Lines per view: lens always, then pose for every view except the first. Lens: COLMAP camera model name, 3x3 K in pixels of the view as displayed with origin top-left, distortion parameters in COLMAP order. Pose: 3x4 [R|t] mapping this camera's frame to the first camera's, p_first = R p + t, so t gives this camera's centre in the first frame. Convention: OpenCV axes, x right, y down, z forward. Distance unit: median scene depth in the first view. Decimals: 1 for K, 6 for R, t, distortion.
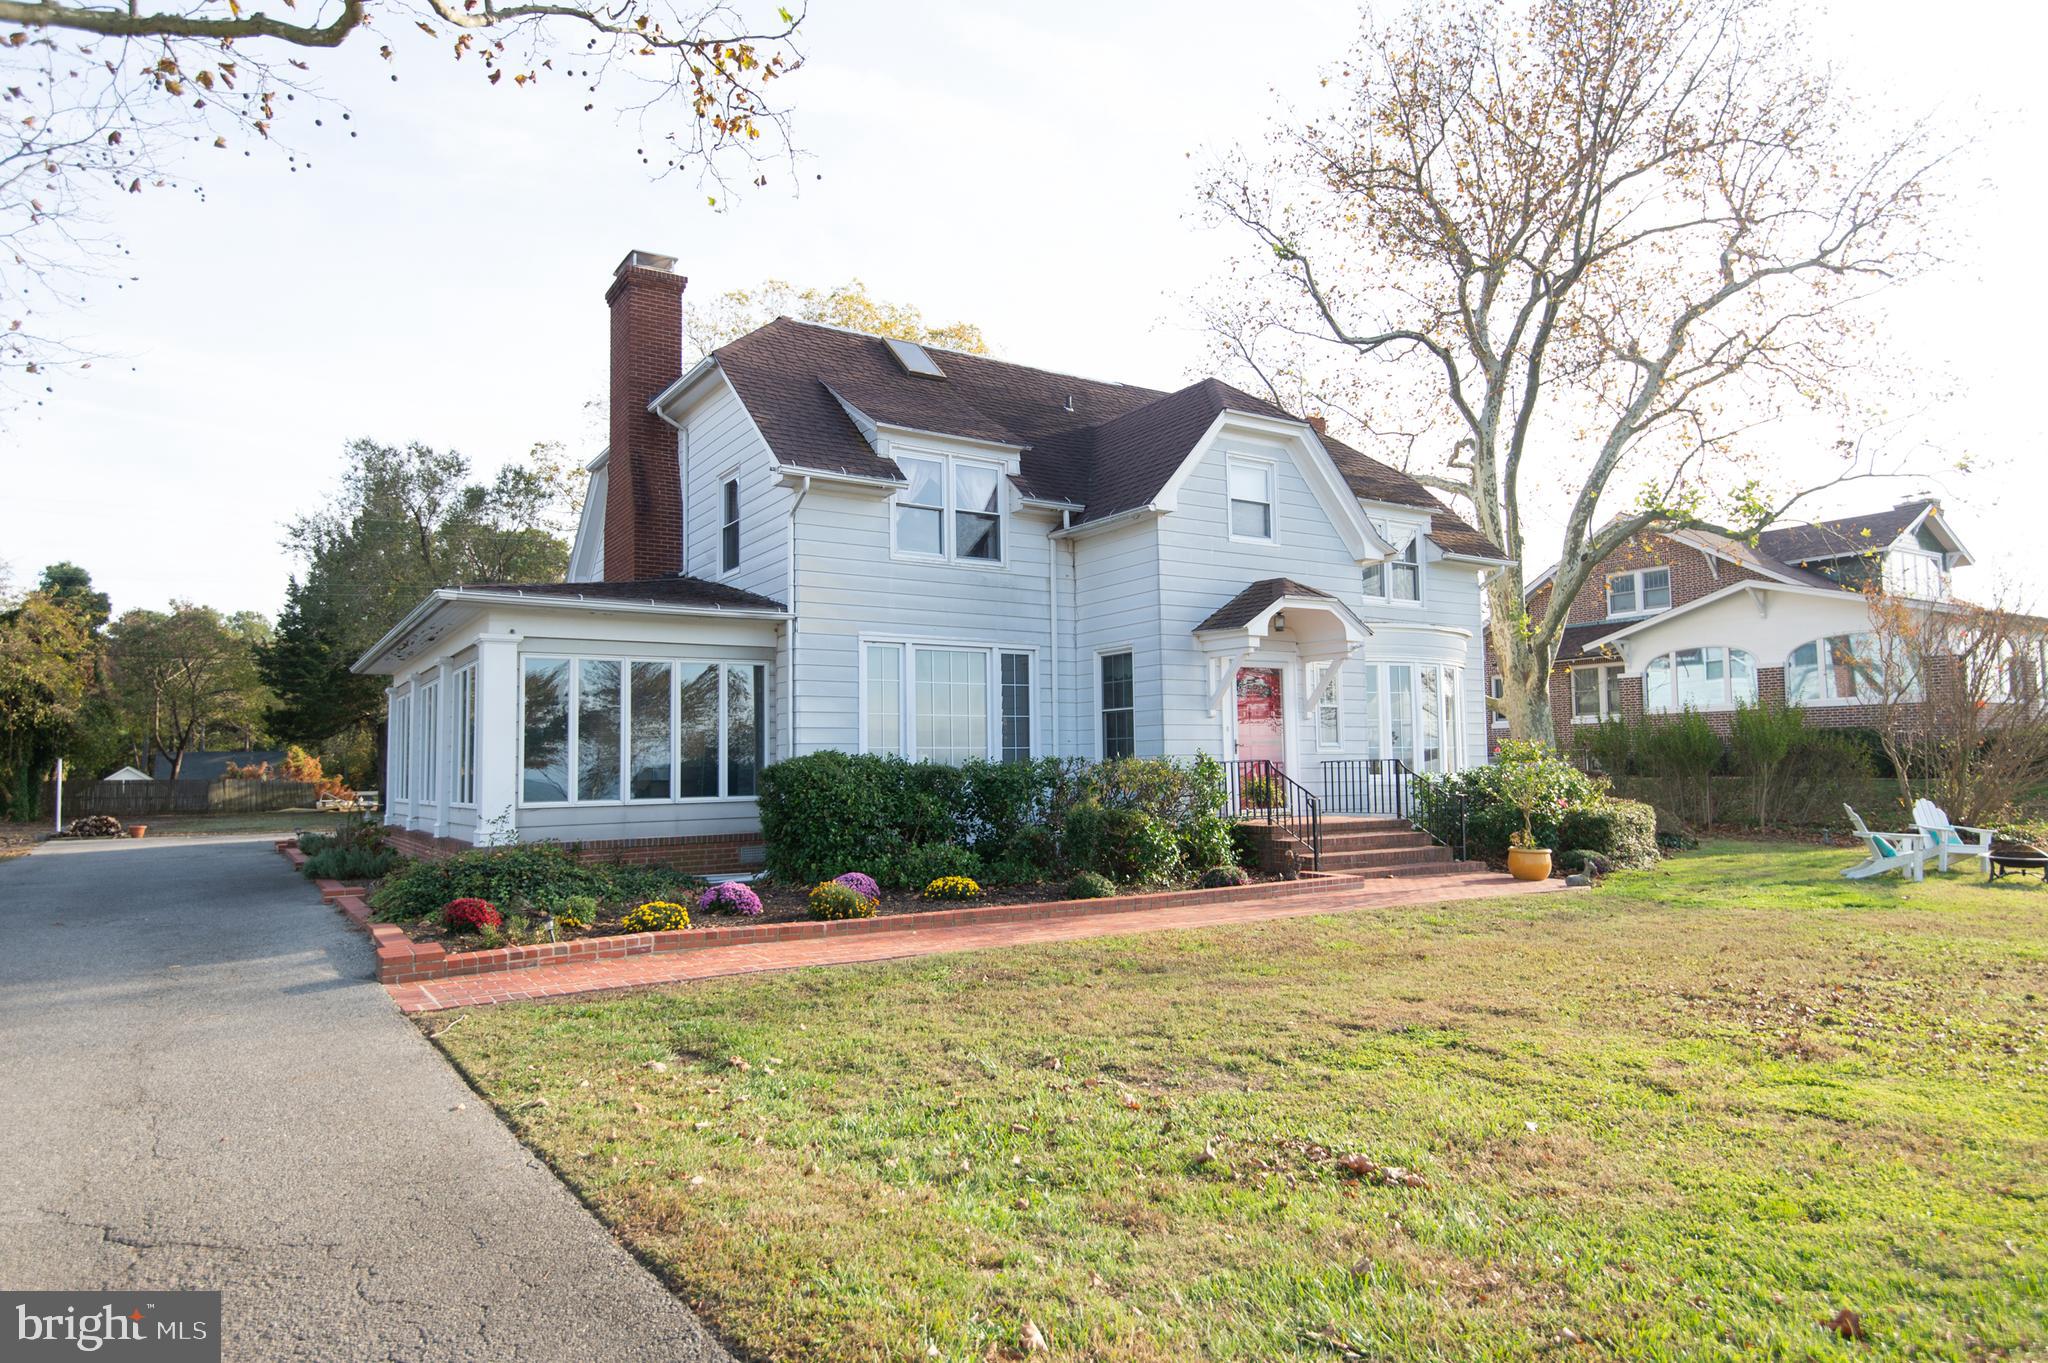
lens RADIAL K [[1228.2, 0, 1023.5], [0, 1228.2, 685.3], [0, 0, 1]] dist [0.005659, 0.000199]
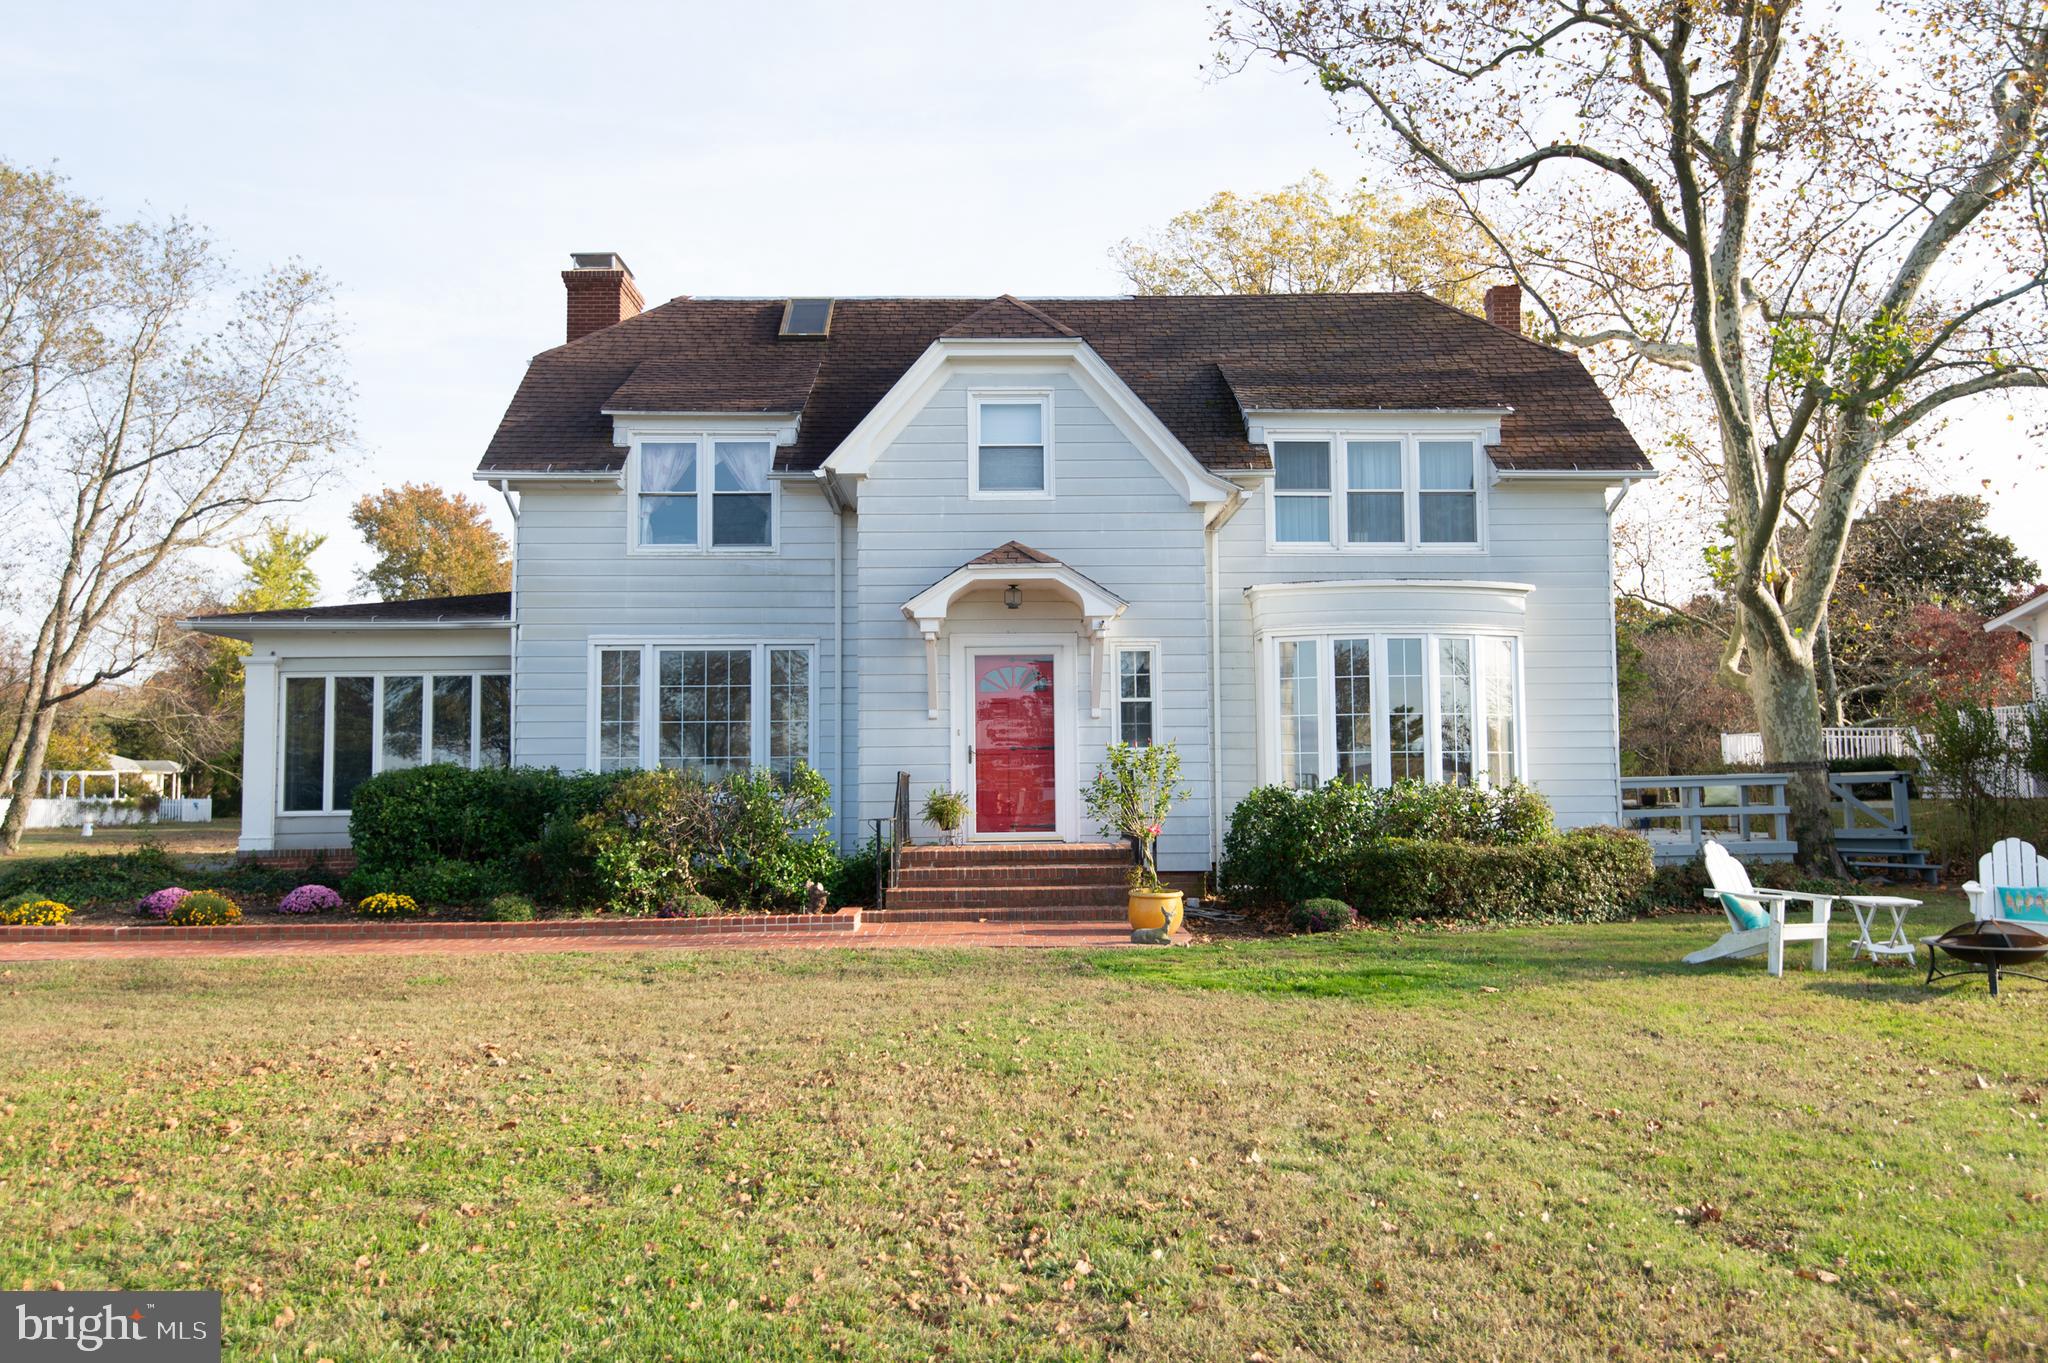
lens RADIAL K [[1555.6, 0, 1022.1], [0, 1555.6, 688.9], [0, 0, 1]] dist [-0.006417, 0.000319]
pose [[0.848684, -0.029596, -0.528072, 0.741144], [0.031900, 0.999480, -0.004748, 0.013016], [0.527938, -0.012817, 0.849186, 0.152904]]
